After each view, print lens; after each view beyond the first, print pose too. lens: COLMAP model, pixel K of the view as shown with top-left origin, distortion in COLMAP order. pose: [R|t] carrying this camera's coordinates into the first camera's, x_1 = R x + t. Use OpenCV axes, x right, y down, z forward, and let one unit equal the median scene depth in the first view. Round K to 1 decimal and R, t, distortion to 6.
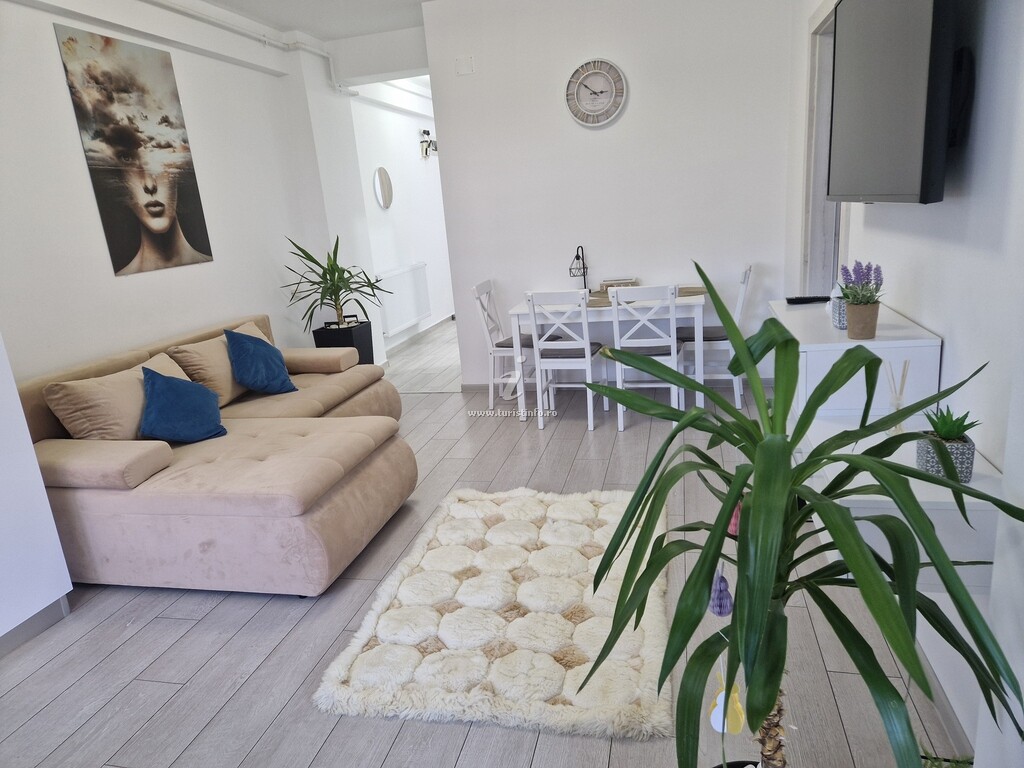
lens RADIAL K [[682.6, 0, 501.5], [0, 682.6, 390.3], [0, 0, 1]] dist [0.094651, -0.076772]
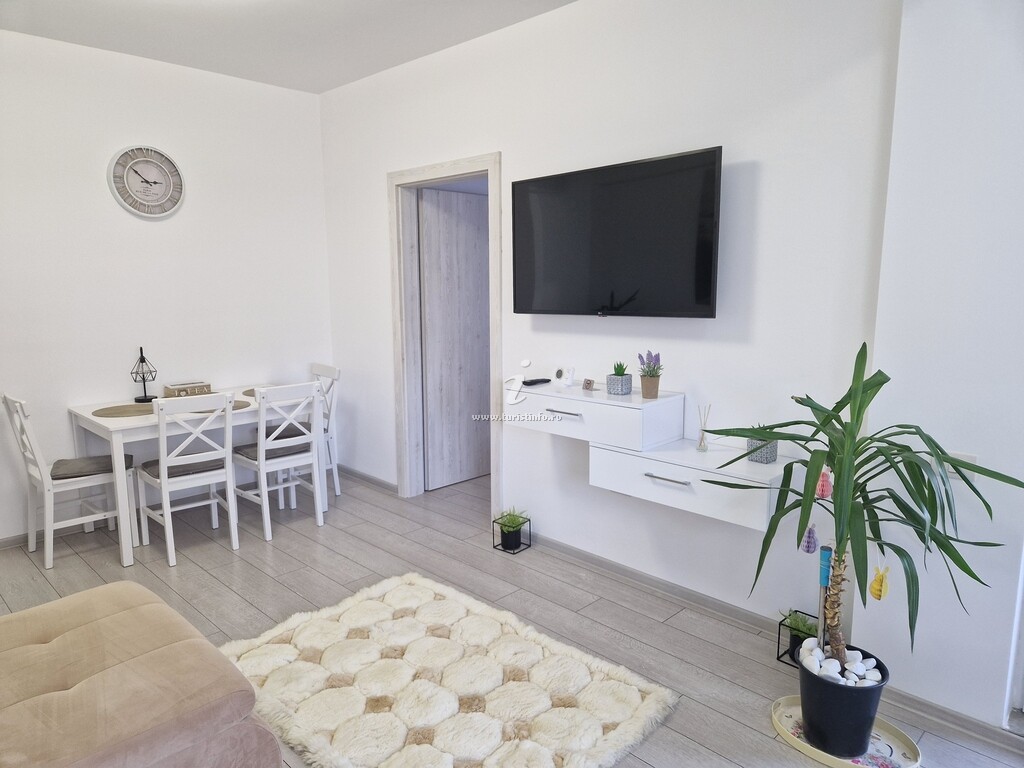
lens RADIAL K [[682.6, 0, 501.5], [0, 682.6, 390.3], [0, 0, 1]] dist [0.094651, -0.076772]
pose [[0.517299, -0.055404, 0.854010, -0.487590], [0.184645, 0.981624, -0.048162, -0.039736], [-0.835648, 0.182603, 0.518023, 0.227702]]
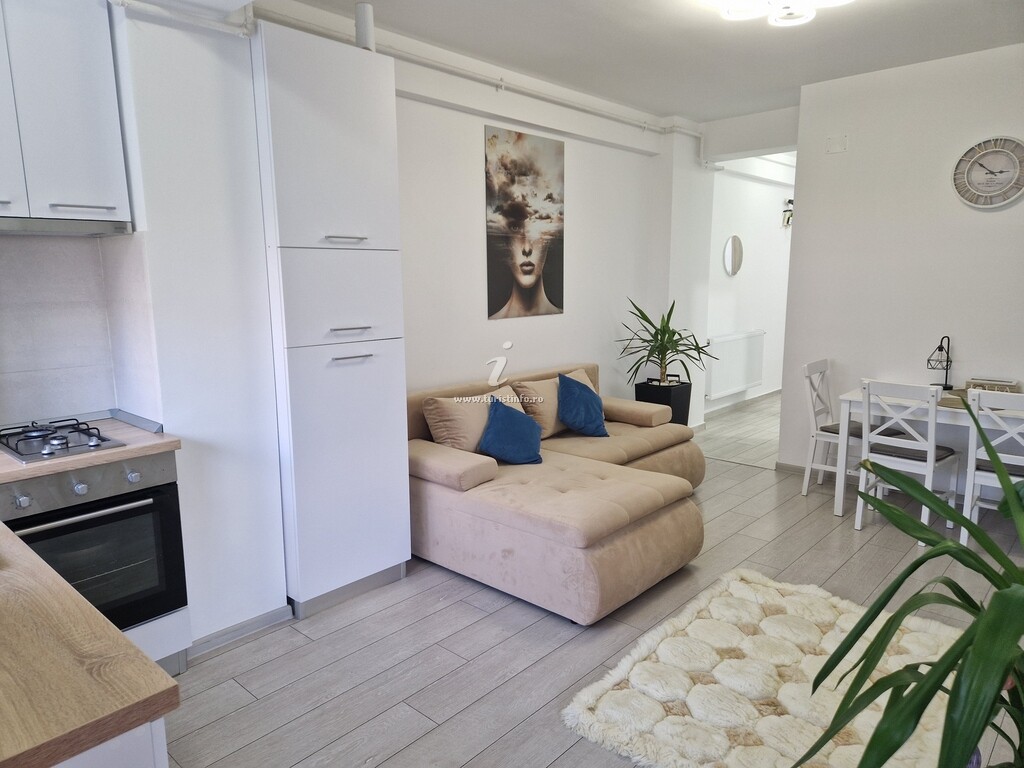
lens RADIAL K [[683.5, 0, 506.2], [0, 683.5, 383.1], [0, 0, 1]] dist [0.094546, -0.073554]
pose [[0.879207, 0.151823, -0.451602, 0.041114], [-0.189655, 0.981059, -0.039412, -0.009750], [0.437064, 0.120300, 0.891349, -0.056193]]
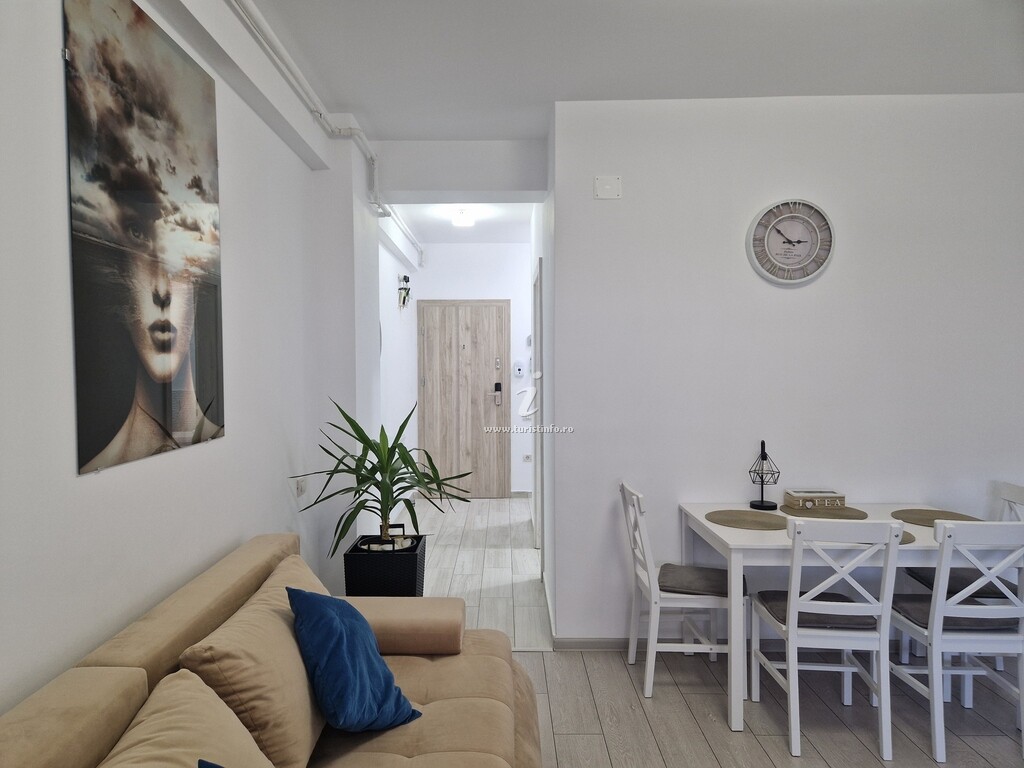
lens RADIAL K [[682.6, 0, 501.5], [0, 682.6, 390.3], [0, 0, 1]] dist [0.094651, -0.076772]
pose [[0.966665, 0.073409, 0.245296, -0.390235], [-0.012629, 0.970523, -0.240676, -0.107336], [-0.255733, 0.229556, 0.939098, 0.488843]]
